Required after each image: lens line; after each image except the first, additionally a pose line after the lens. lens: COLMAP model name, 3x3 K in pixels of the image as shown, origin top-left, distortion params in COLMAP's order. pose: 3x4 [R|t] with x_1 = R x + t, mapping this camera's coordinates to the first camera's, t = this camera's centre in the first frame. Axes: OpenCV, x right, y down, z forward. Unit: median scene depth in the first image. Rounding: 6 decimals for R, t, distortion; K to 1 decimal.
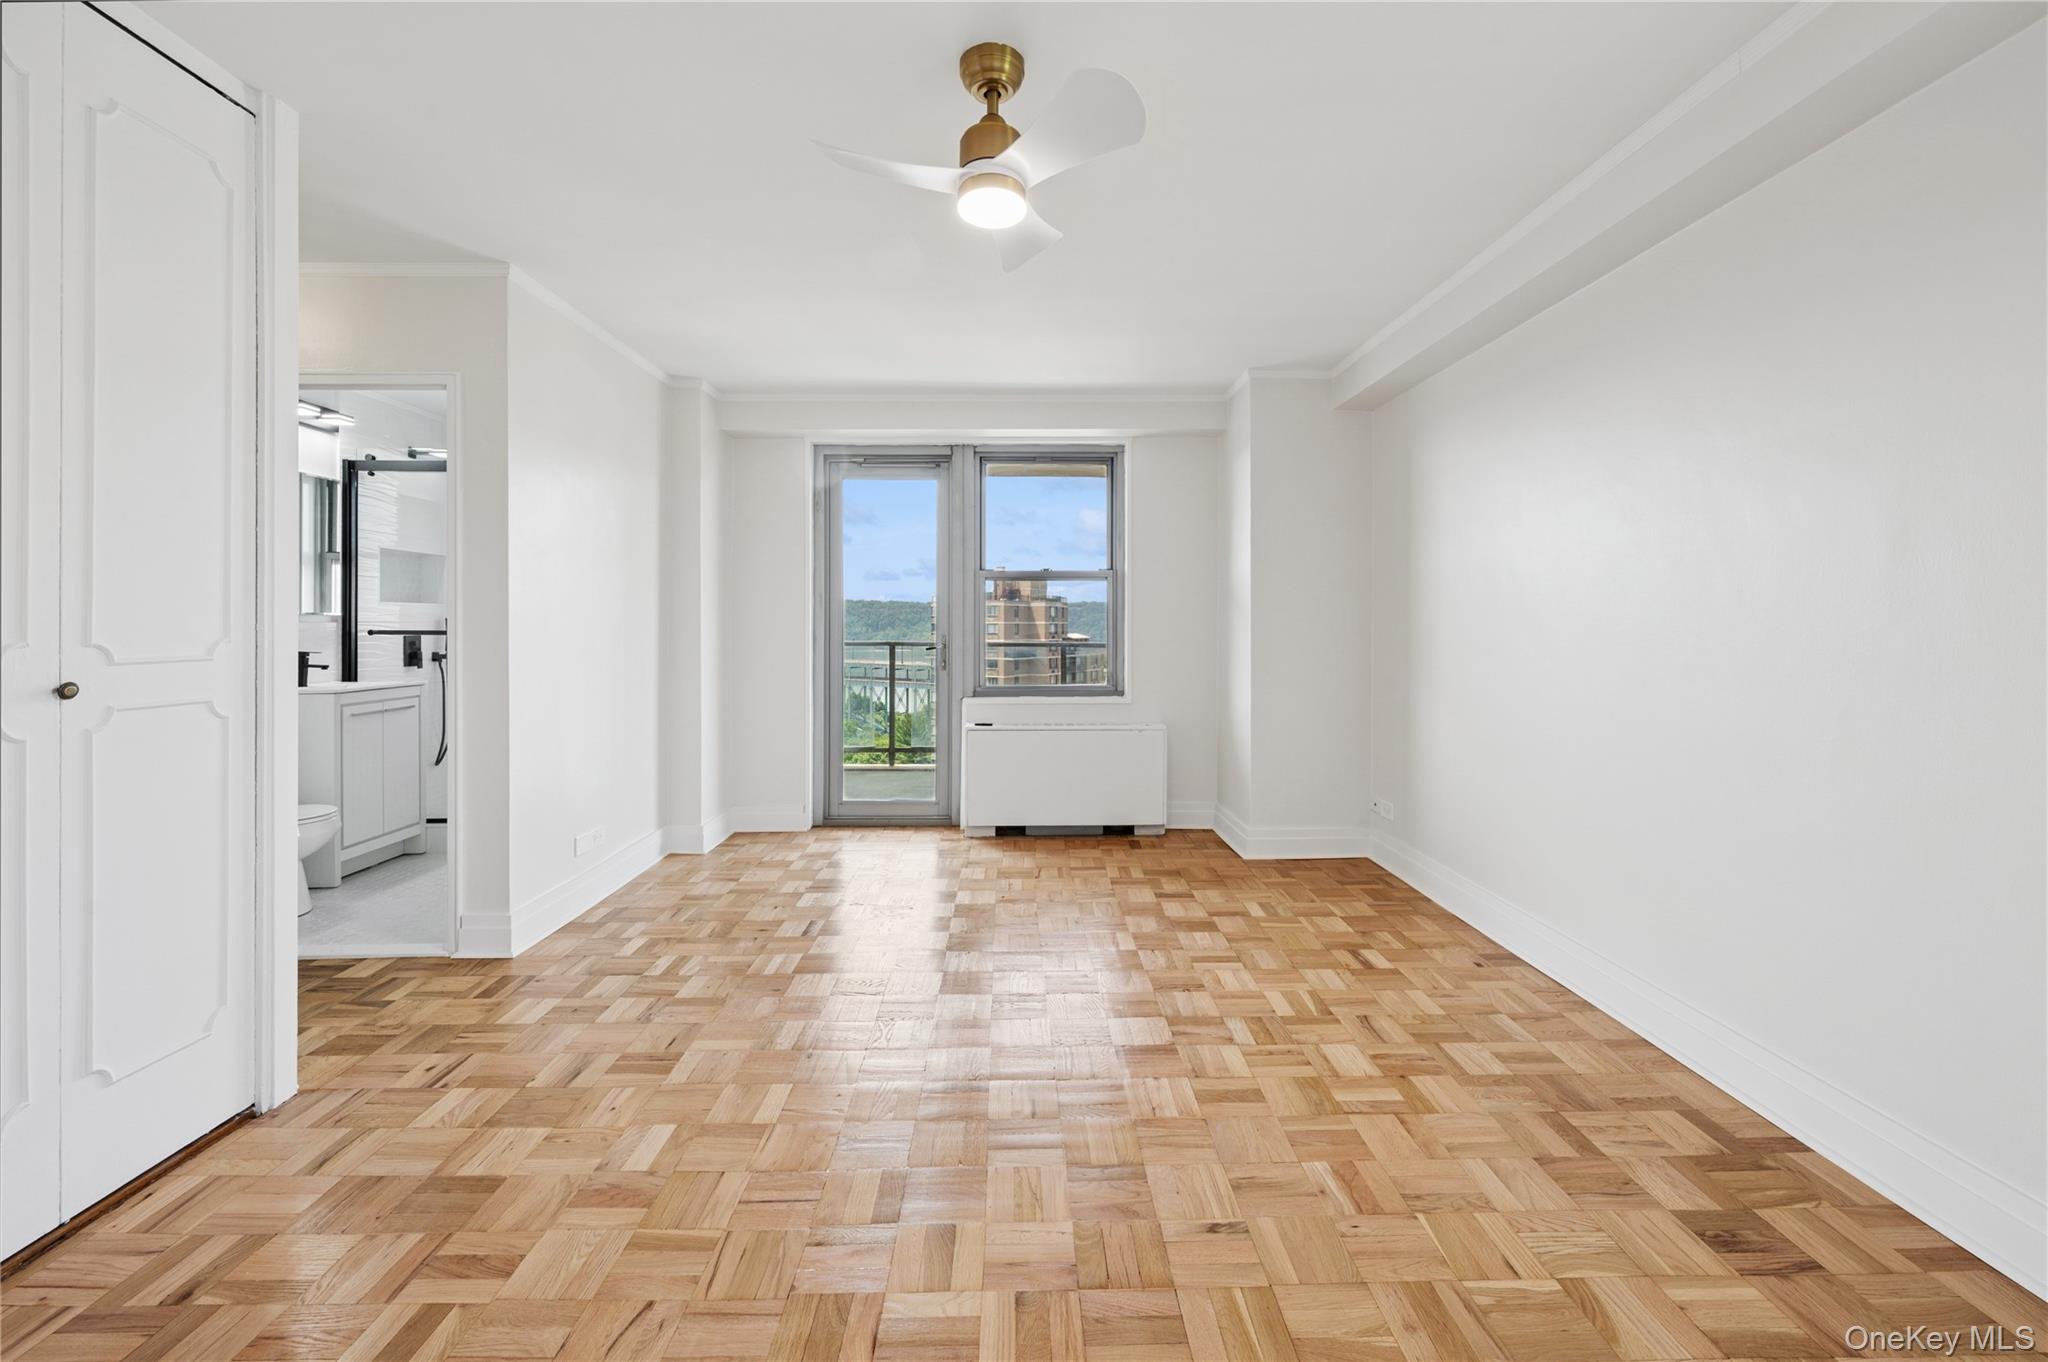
lens RADIAL K [[835.6, 0, 1021.6], [0, 835.6, 627.2], [0, 0, 1]] dist [0.000769, 0.000273]
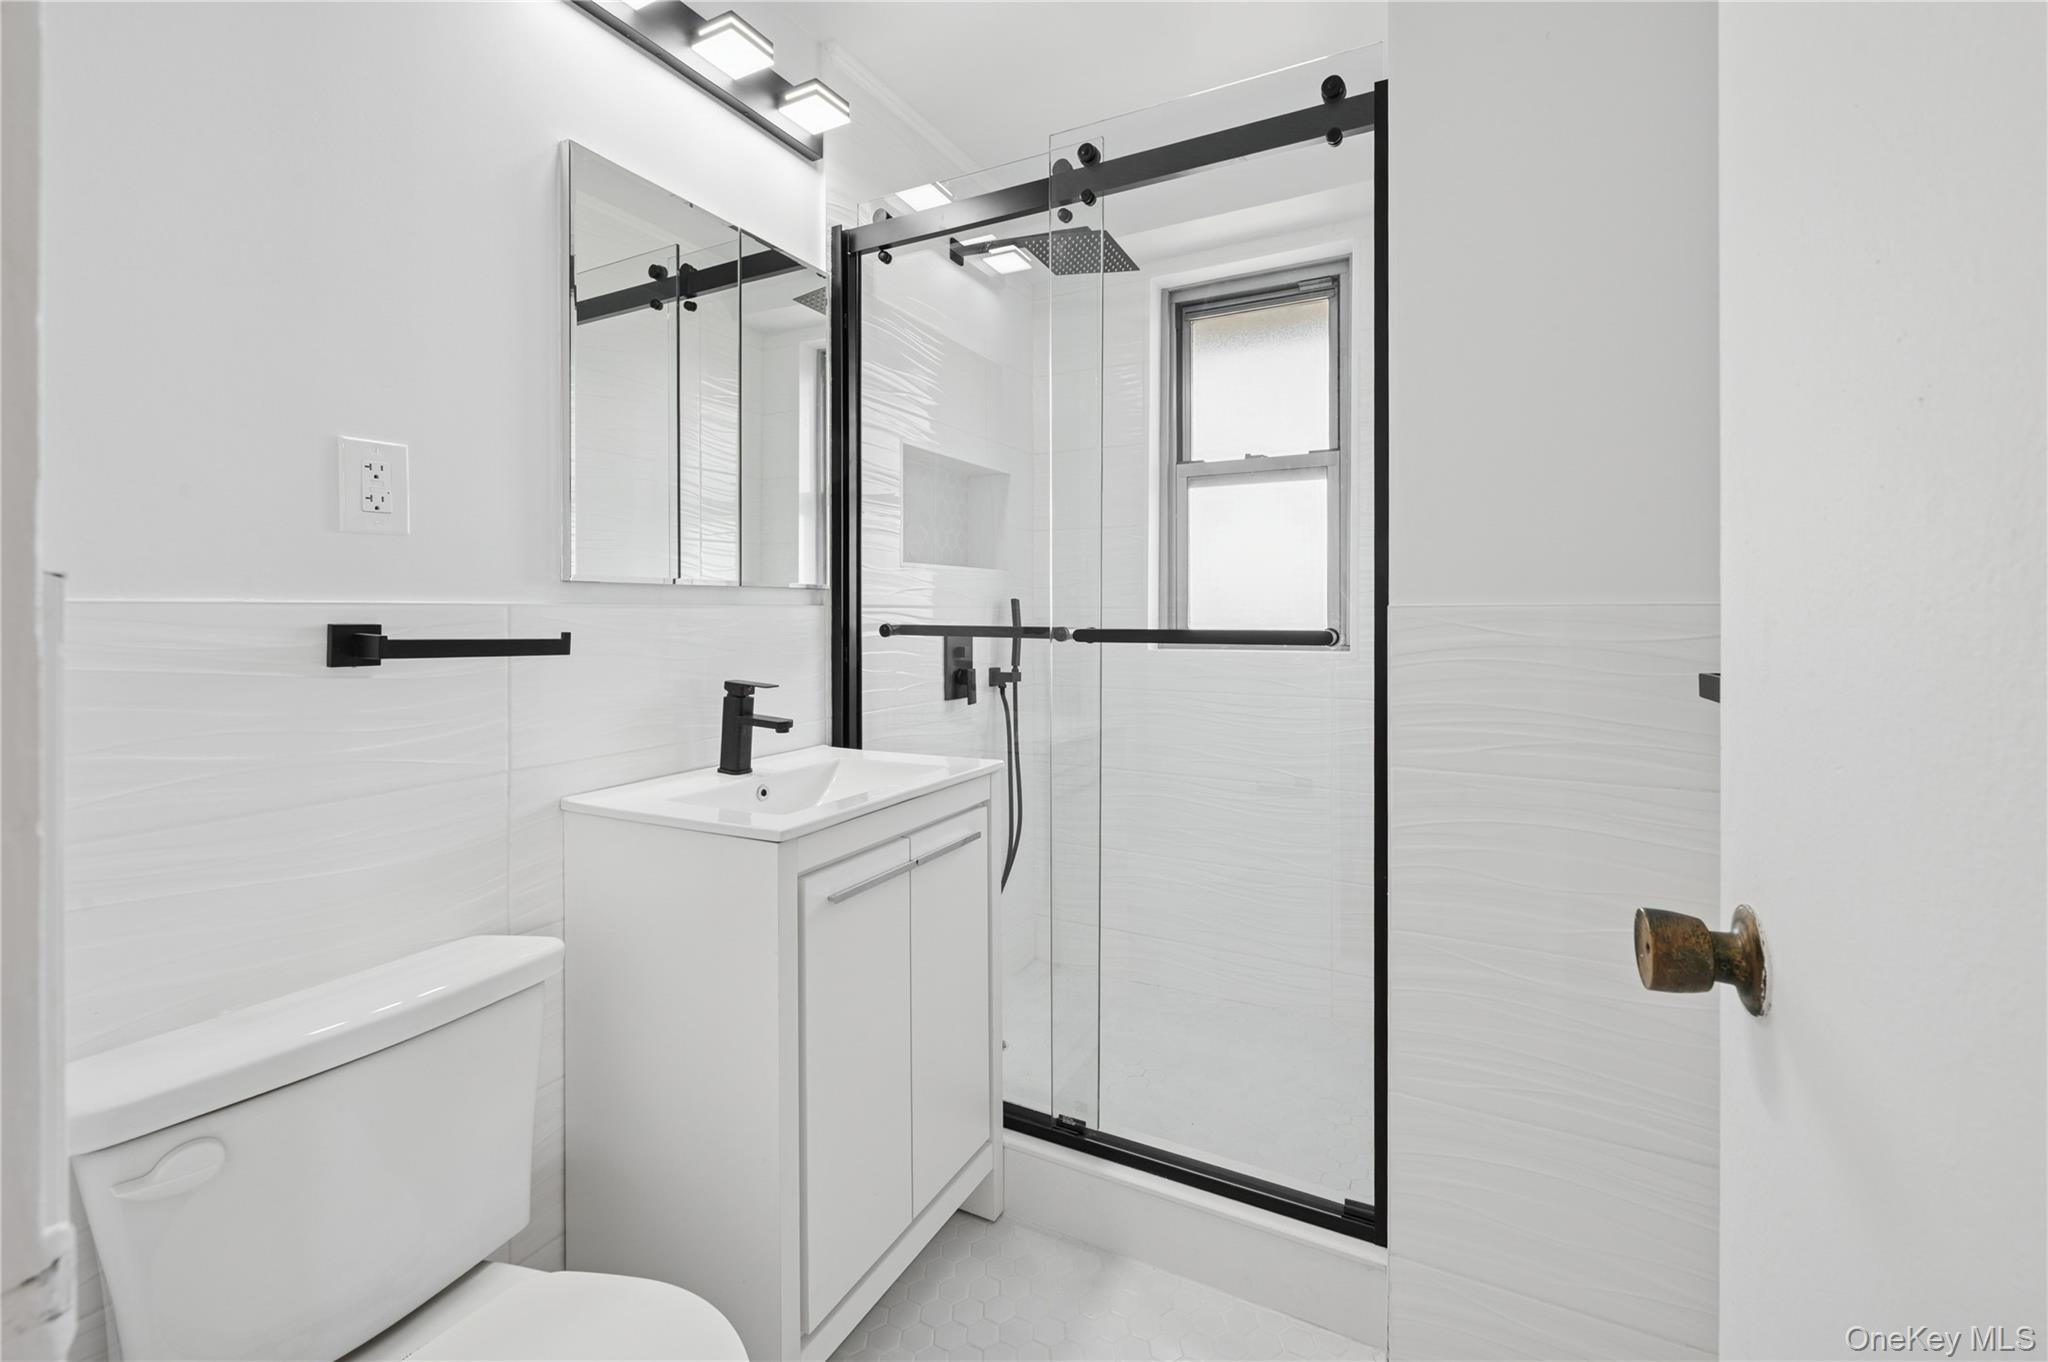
lens RADIAL K [[835.6, 0, 1047.7], [0, 835.6, 604.1], [0, 0, 1]] dist [0.000769, 0.000273]
pose [[0.885532, -0.013844, -0.464372, -0.504910], [0.007607, 0.999854, -0.015301, 0.000096], [0.464516, 0.010017, 0.885508, 0.657628]]
